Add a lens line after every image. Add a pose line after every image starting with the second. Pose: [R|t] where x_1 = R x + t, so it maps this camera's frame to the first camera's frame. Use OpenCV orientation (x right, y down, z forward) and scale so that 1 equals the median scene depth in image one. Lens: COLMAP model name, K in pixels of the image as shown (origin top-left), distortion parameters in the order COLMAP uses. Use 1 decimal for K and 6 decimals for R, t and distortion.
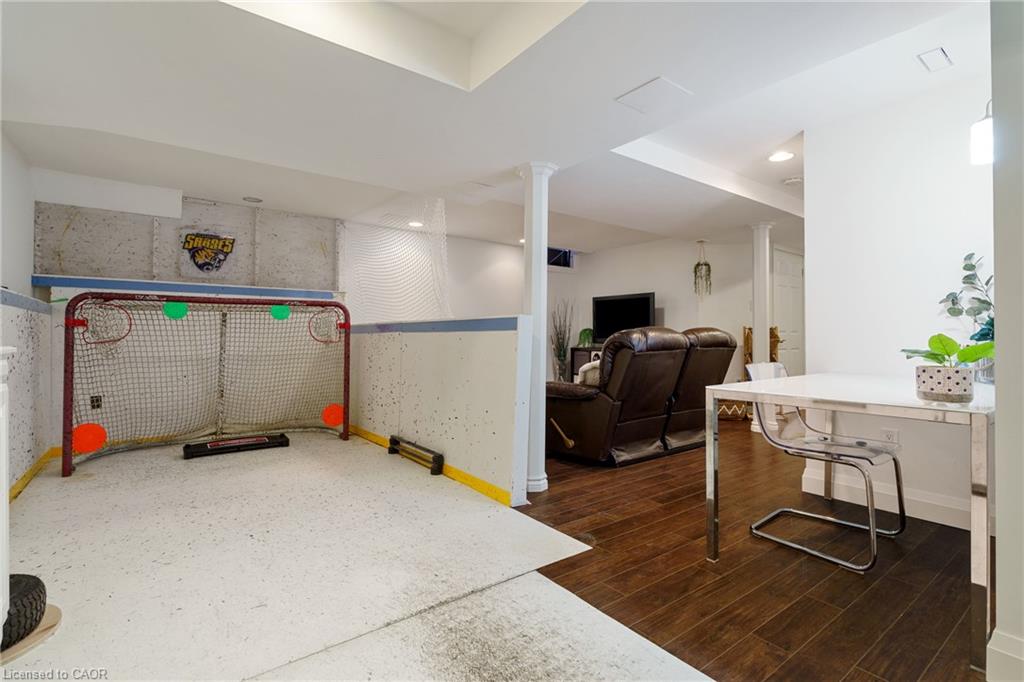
lens RADIAL K [[480.6, 0, 512.0], [0, 480.6, 341.0], [0, 0, 1]] dist [-0.001874, 0.001085]
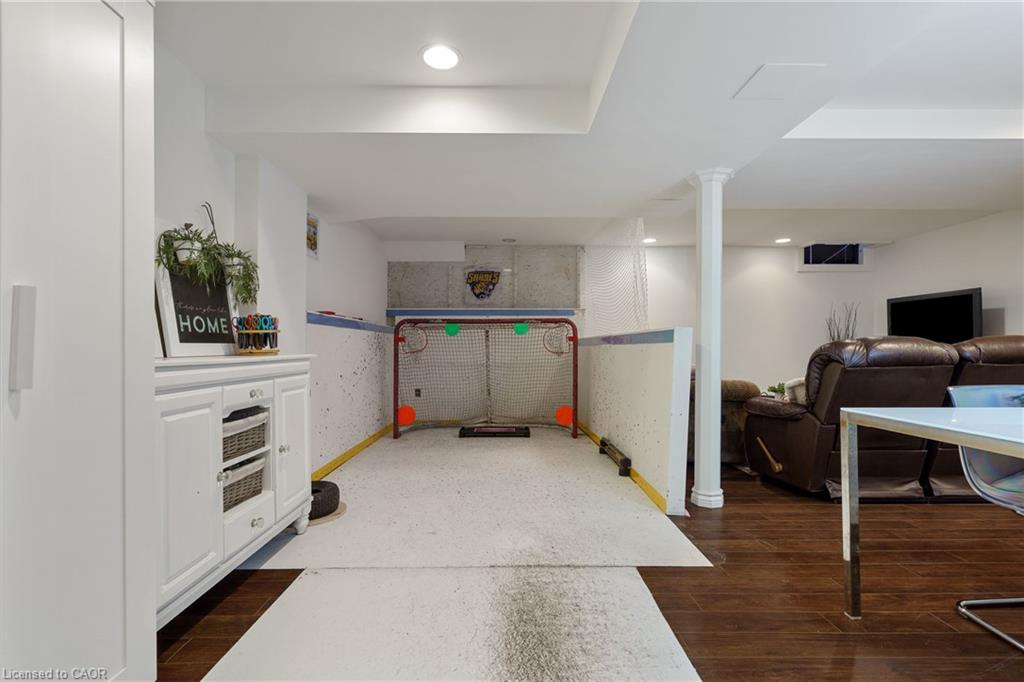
lens RADIAL K [[474.2, 0, 511.5], [0, 474.2, 356.9], [0, 0, 1]] dist [-0.002271, 0.000687]
pose [[0.806160, 0.010921, -0.591596, 0.246601], [-0.005191, 0.999922, 0.011384, -0.000883], [0.591674, -0.006106, 0.806154, -0.007613]]
